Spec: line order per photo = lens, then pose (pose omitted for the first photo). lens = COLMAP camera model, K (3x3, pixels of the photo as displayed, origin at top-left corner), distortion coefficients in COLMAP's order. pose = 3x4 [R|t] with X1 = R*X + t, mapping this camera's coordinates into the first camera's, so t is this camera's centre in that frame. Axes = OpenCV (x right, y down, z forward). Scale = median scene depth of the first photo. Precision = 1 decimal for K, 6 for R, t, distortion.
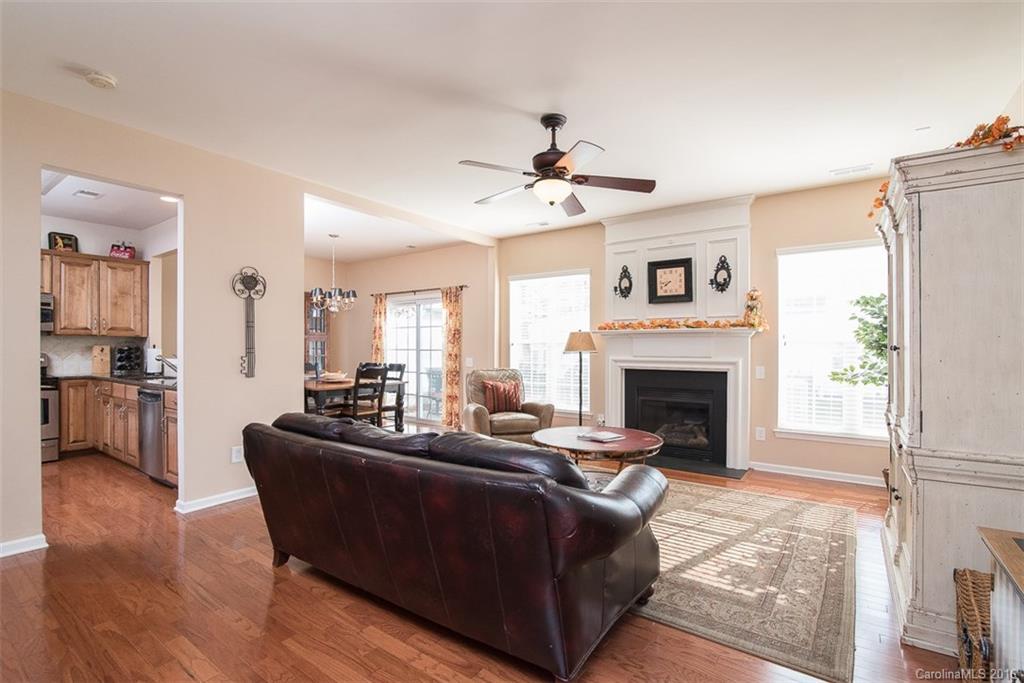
lens RADIAL K [[476.1, 0, 513.8], [0, 476.1, 345.9], [0, 0, 1]] dist [-0.012534, -0.000680]
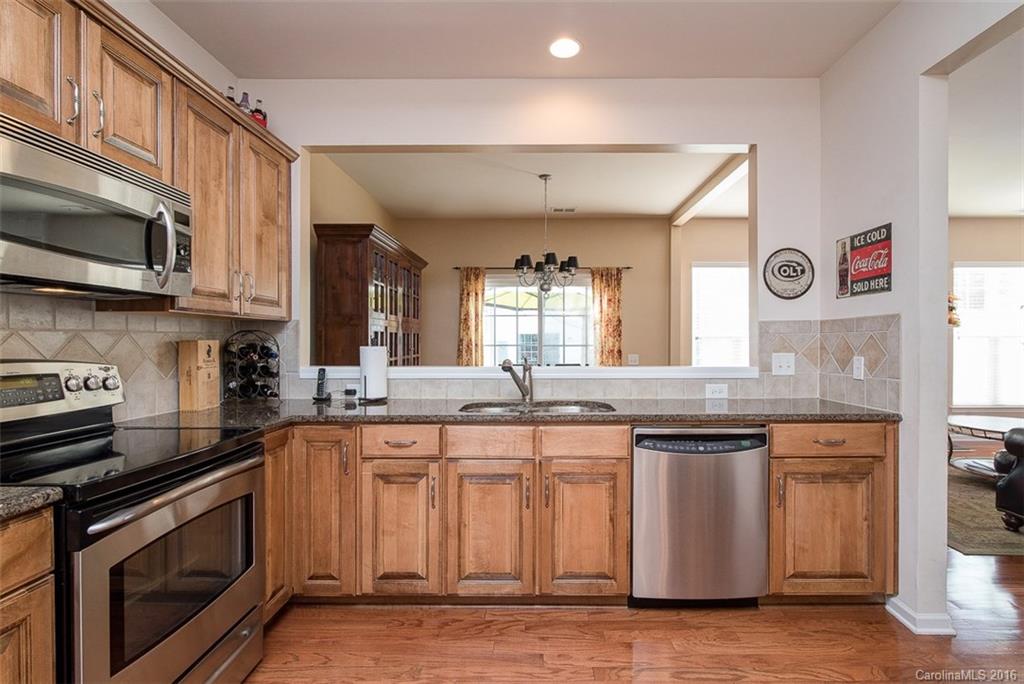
lens RADIAL K [[476.1, 0, 528.0], [0, 476.1, 348.6], [0, 0, 1]] dist [-0.012534, -0.000680]
pose [[0.819155, -0.010946, 0.573468, -0.914980], [0.001322, 0.999851, 0.017196, 0.000523], [-0.573571, -0.013328, 0.819047, 0.532689]]
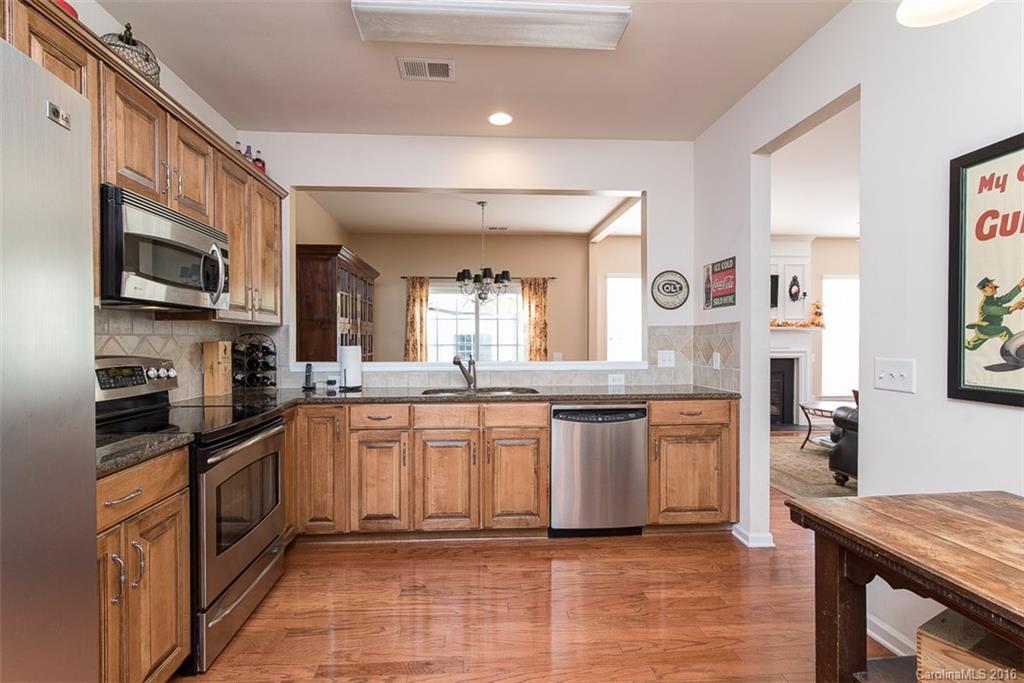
lens RADIAL K [[476.1, 0, 491.4], [0, 476.1, 341.0], [0, 0, 1]] dist [-0.012534, -0.000680]
pose [[0.778552, -0.003138, 0.627573, -1.014160], [0.002578, 0.999995, 0.001803, -0.000828], [-0.627575, 0.000214, 0.778556, 0.421933]]
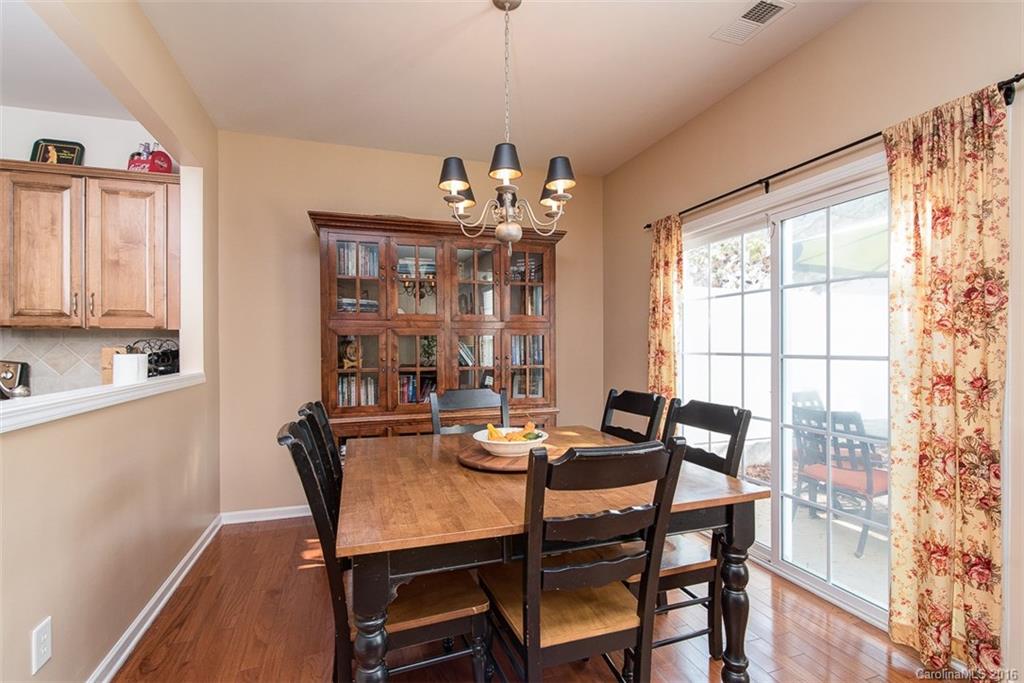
lens RADIAL K [[476.1, 0, 512.2], [0, 476.1, 349.2], [0, 0, 1]] dist [-0.012534, -0.000680]
pose [[0.812516, -0.001126, -0.582938, -0.220785], [0.005644, 0.999966, 0.005936, 0.000660], [0.582911, -0.008113, 0.812495, 0.862037]]
